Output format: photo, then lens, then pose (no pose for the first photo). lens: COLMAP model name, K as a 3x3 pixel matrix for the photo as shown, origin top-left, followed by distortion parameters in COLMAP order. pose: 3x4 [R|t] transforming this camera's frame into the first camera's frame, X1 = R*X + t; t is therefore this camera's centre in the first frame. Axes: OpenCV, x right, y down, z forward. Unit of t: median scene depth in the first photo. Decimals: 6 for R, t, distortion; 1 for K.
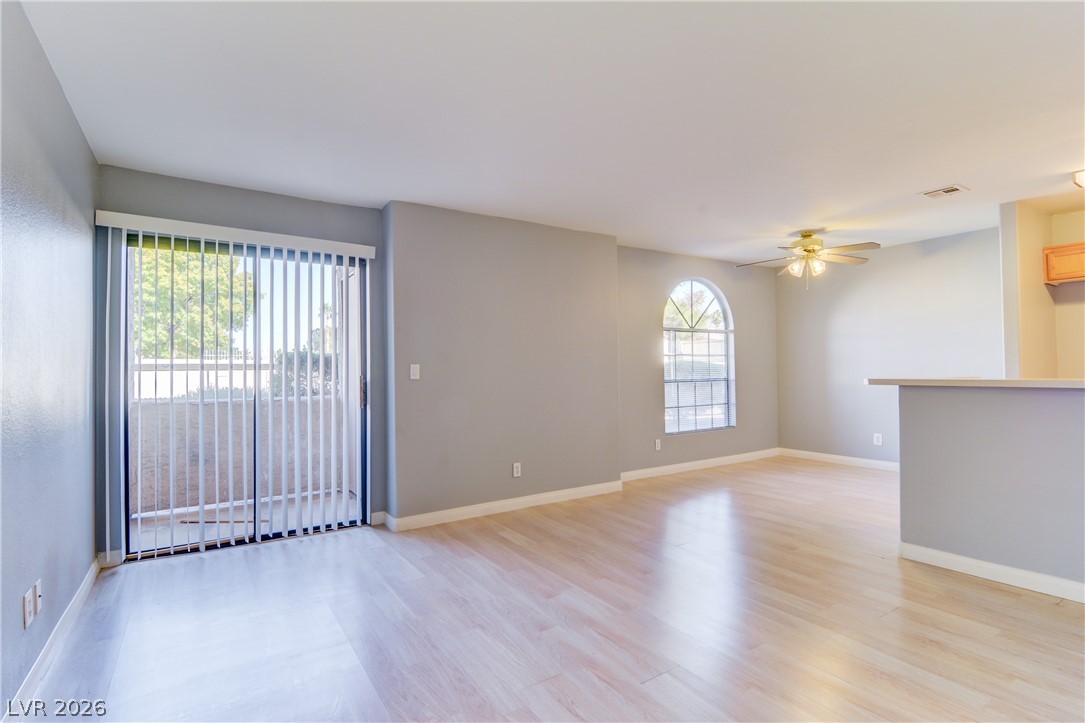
lens RADIAL K [[523.5, 0, 549.7], [0, 523.5, 356.7], [0, 0, 1]] dist [-0.008846, -0.001701]
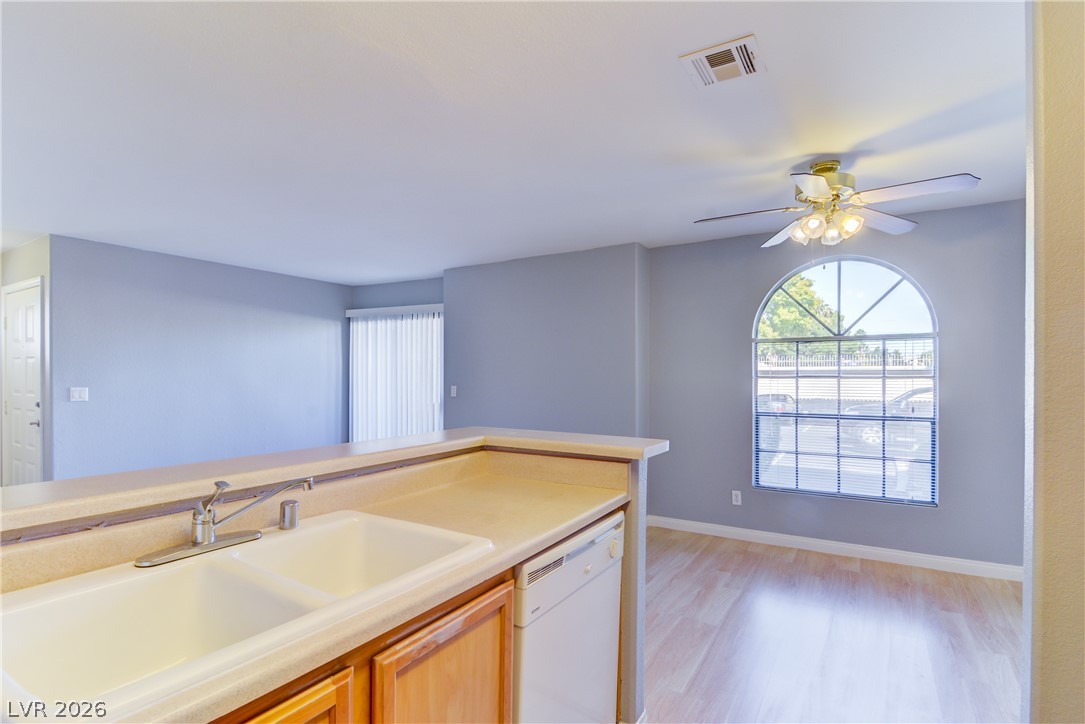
lens RADIAL K [[523.5, 0, 566.3], [0, 523.5, 376.3], [0, 0, 1]] dist [-0.008846, -0.001701]
pose [[0.423521, 0.024824, -0.905546, 0.765606], [0.017277, 0.999221, 0.035472, -0.034650], [0.905722, -0.030668, 0.422762, 0.454344]]
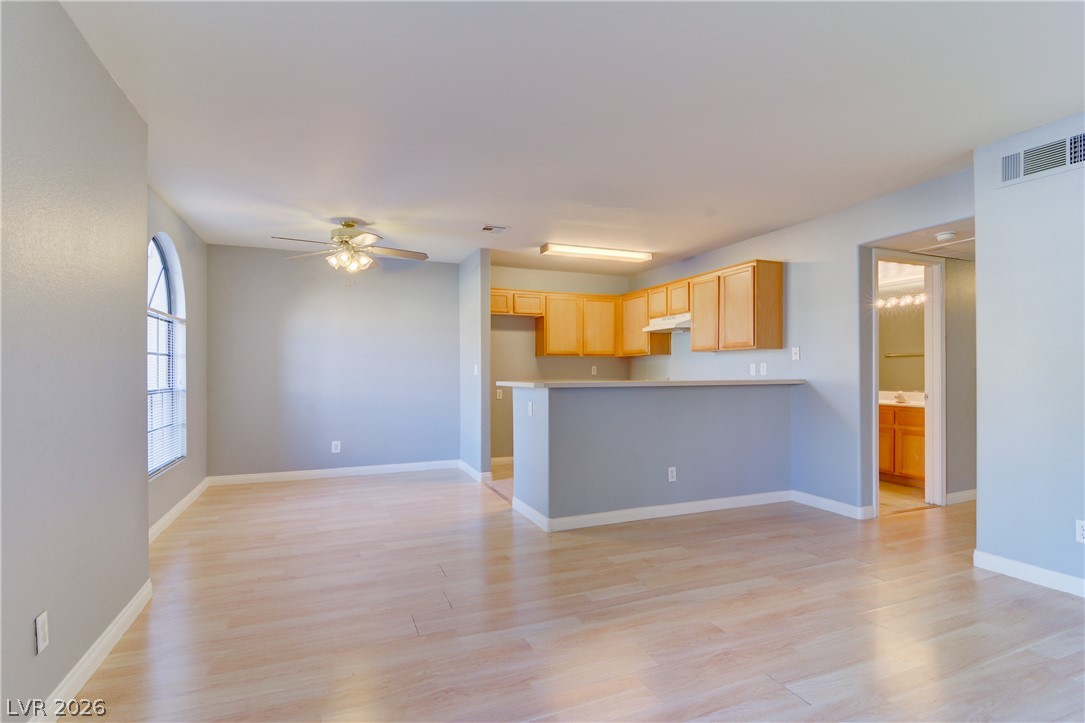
lens RADIAL K [[523.5, 0, 549.7], [0, 523.5, 370.4], [0, 0, 1]] dist [-0.008846, -0.001701]
pose [[0.179338, 0.019317, 0.983598, -0.279308], [-0.025444, 0.999564, -0.014991, 0.018100], [-0.983458, -0.022338, 0.179751, 0.437206]]
